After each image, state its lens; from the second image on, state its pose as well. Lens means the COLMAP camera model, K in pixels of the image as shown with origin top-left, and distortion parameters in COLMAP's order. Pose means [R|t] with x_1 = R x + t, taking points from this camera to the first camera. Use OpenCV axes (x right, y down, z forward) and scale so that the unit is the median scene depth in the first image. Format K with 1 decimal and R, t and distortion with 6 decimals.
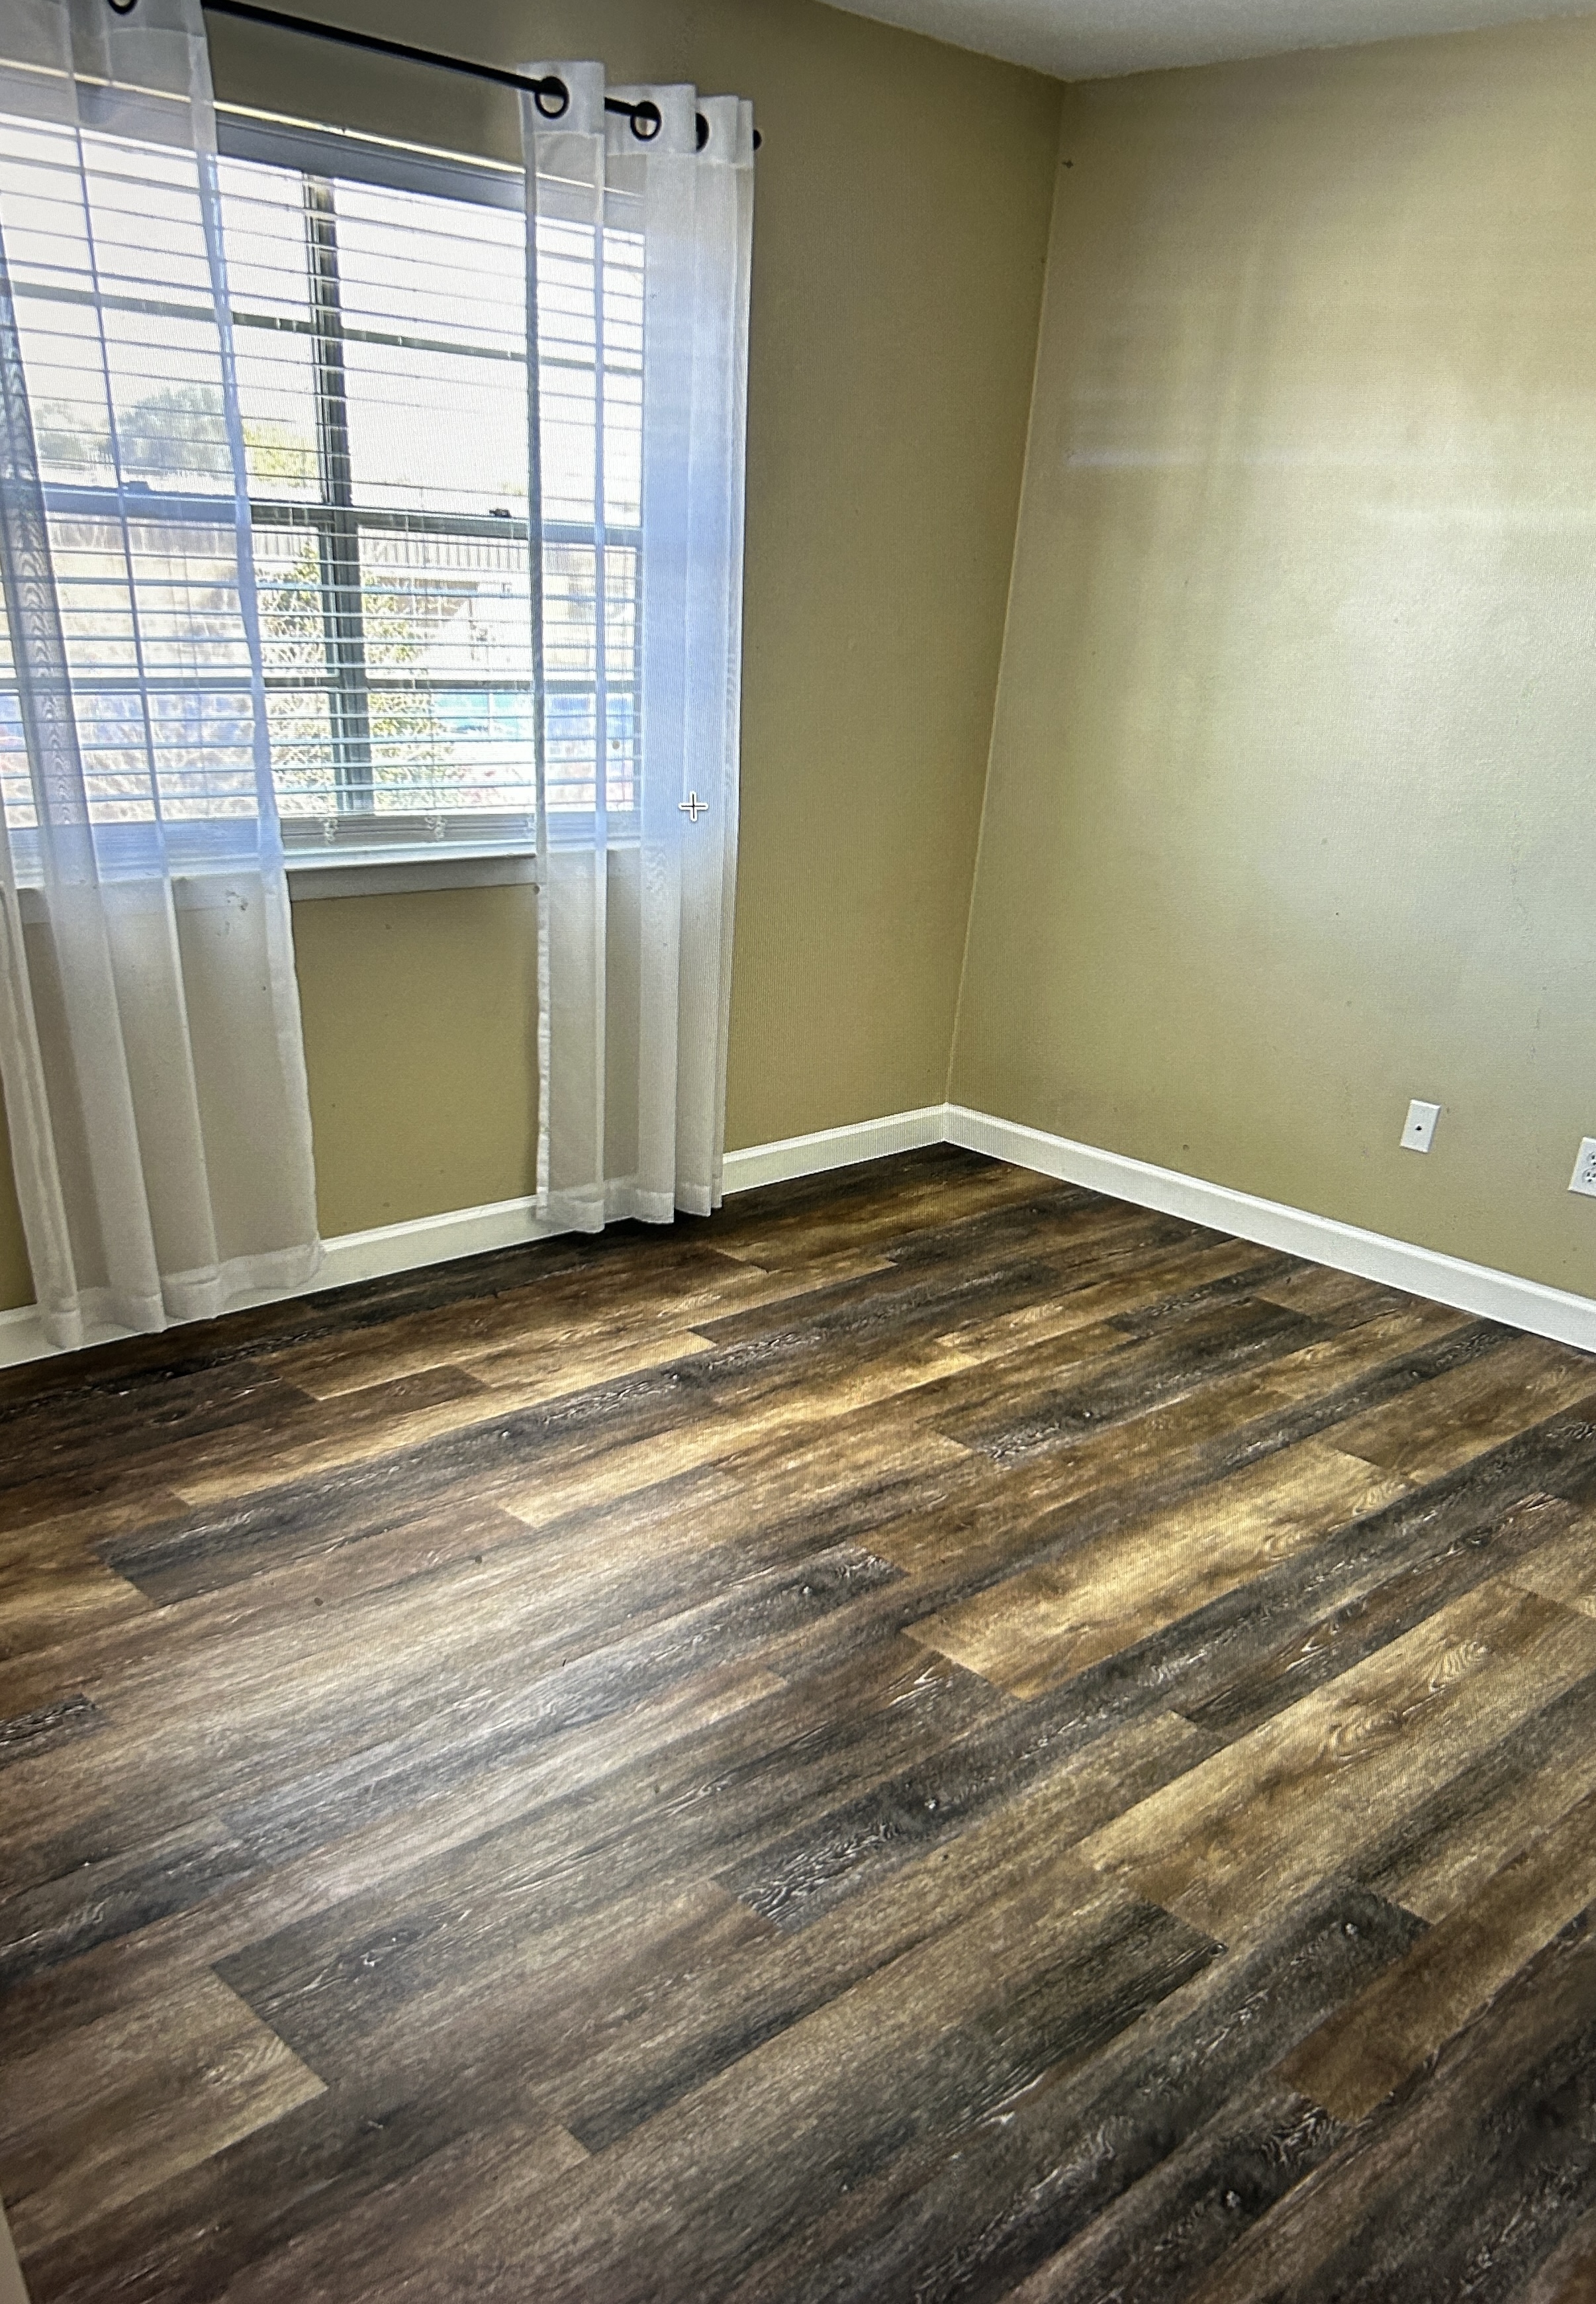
lens RADIAL K [[1888.8, 0, 798.0], [0, 1888.8, 1152.0], [0, 0, 1]] dist [-0.005865, 0.001659]
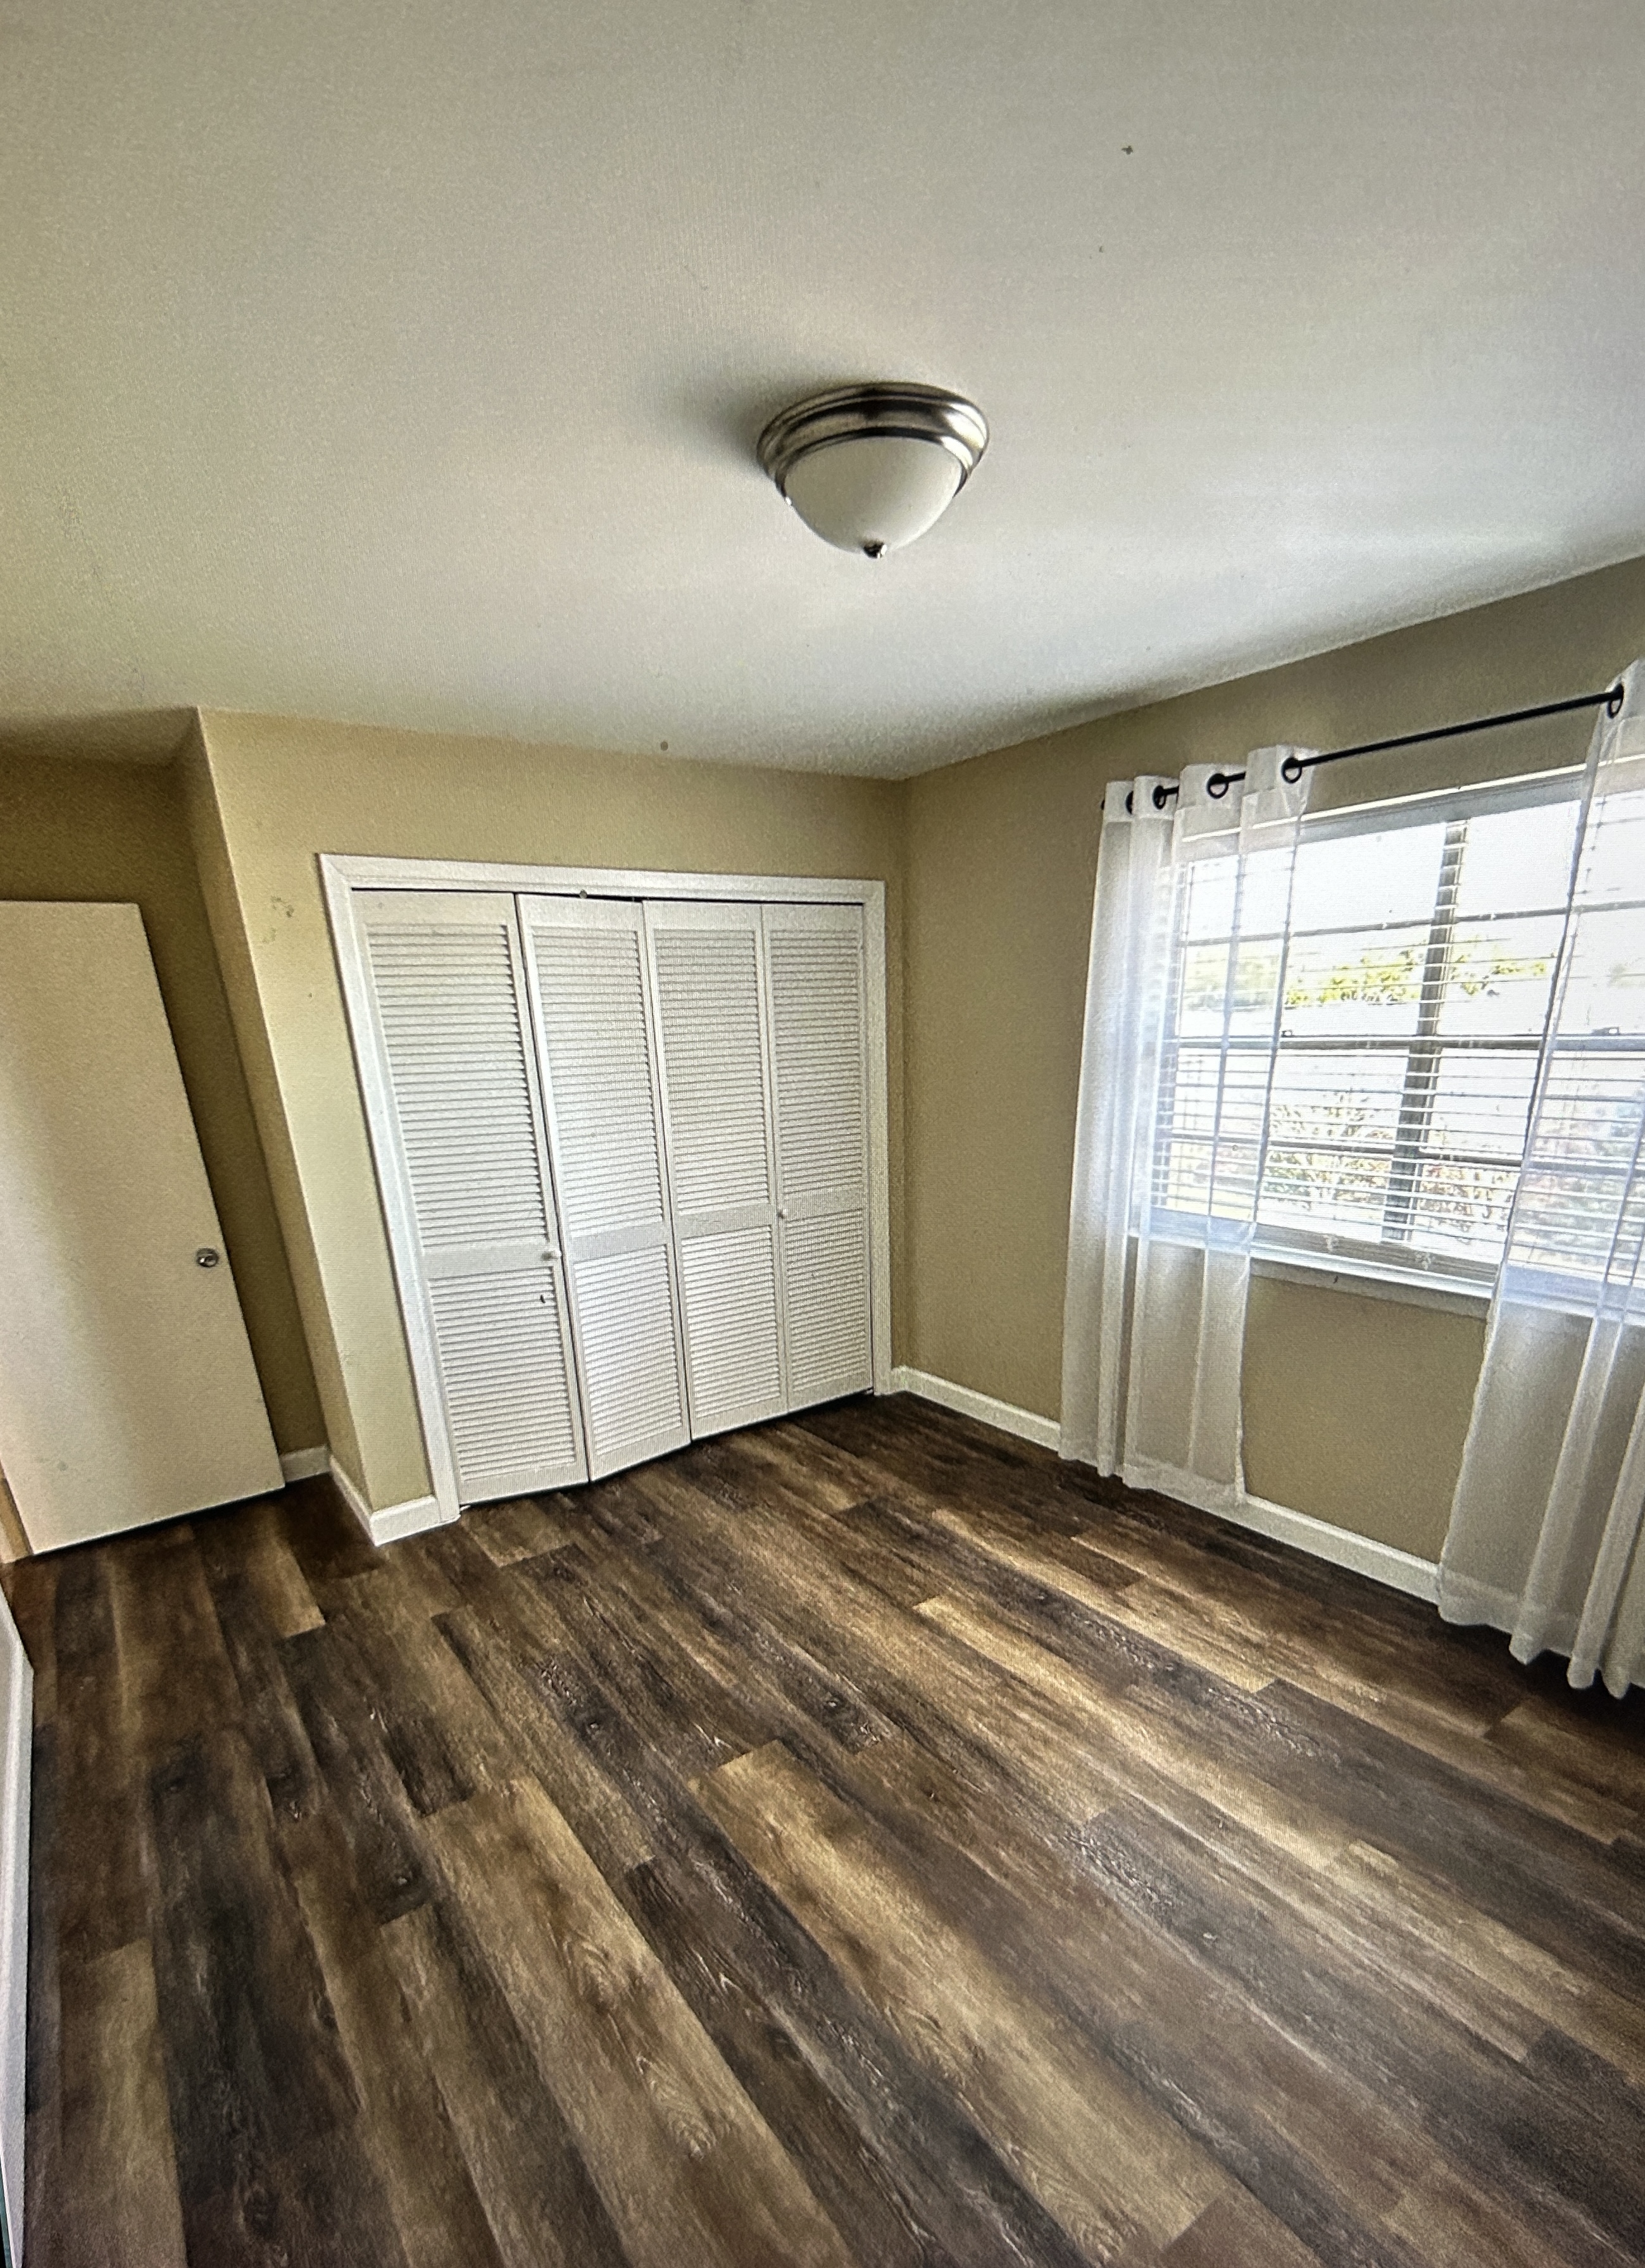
lens RADIAL K [[1013.1, 0, 822.5], [0, 1013.1, 1134.0], [0, 0, 1]] dist [-0.002749, -0.000251]
pose [[-0.104896, 0.052564, -0.993093, 0.901865], [-0.281890, 0.956074, 0.080379, -0.318338], [0.953695, 0.288375, -0.085471, 1.016073]]
